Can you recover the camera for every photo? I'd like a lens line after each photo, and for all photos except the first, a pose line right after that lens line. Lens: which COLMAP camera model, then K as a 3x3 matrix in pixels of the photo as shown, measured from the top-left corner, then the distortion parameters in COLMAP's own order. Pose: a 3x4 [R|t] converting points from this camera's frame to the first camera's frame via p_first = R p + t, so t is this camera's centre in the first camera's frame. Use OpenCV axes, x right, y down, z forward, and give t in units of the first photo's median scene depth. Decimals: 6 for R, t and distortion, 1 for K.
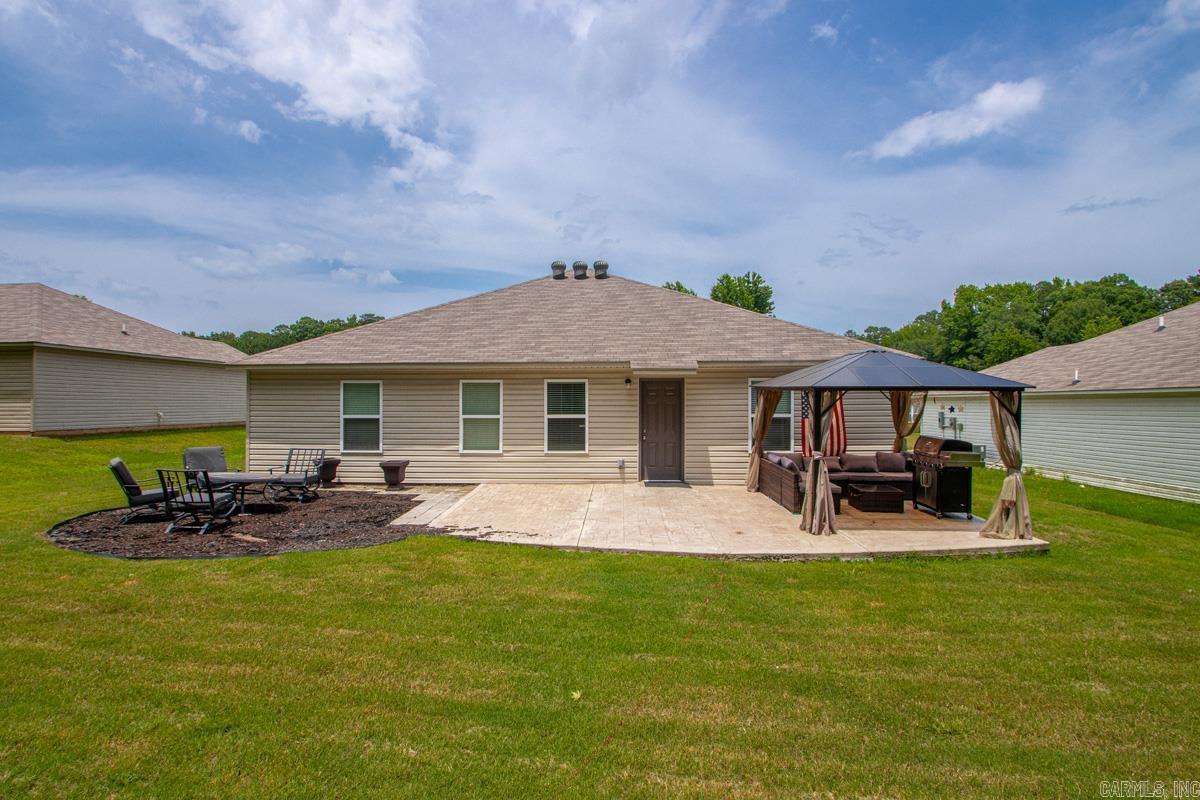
lens RADIAL K [[629.1, 0, 600.0], [0, 629.1, 400.0], [0, 0, 1]] dist [0.000939, -0.015533]
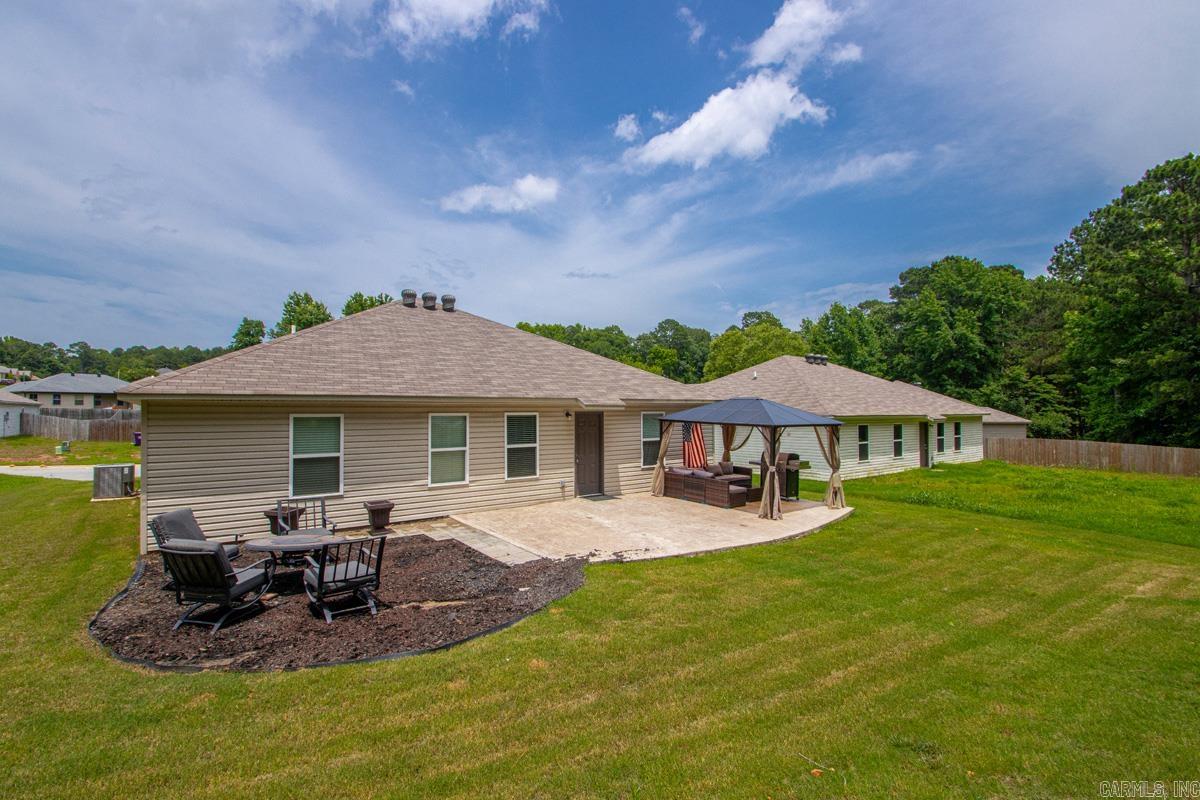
lens RADIAL K [[566.4, 0, 580.1], [0, 566.4, 407.5], [0, 0, 1]] dist [0.003626, -0.015934]
pose [[0.757198, 0.002315, 0.653181, -0.630773], [-0.003814, 0.999992, 0.000878, -0.043215], [-0.653174, -0.003156, 0.757201, 0.170012]]
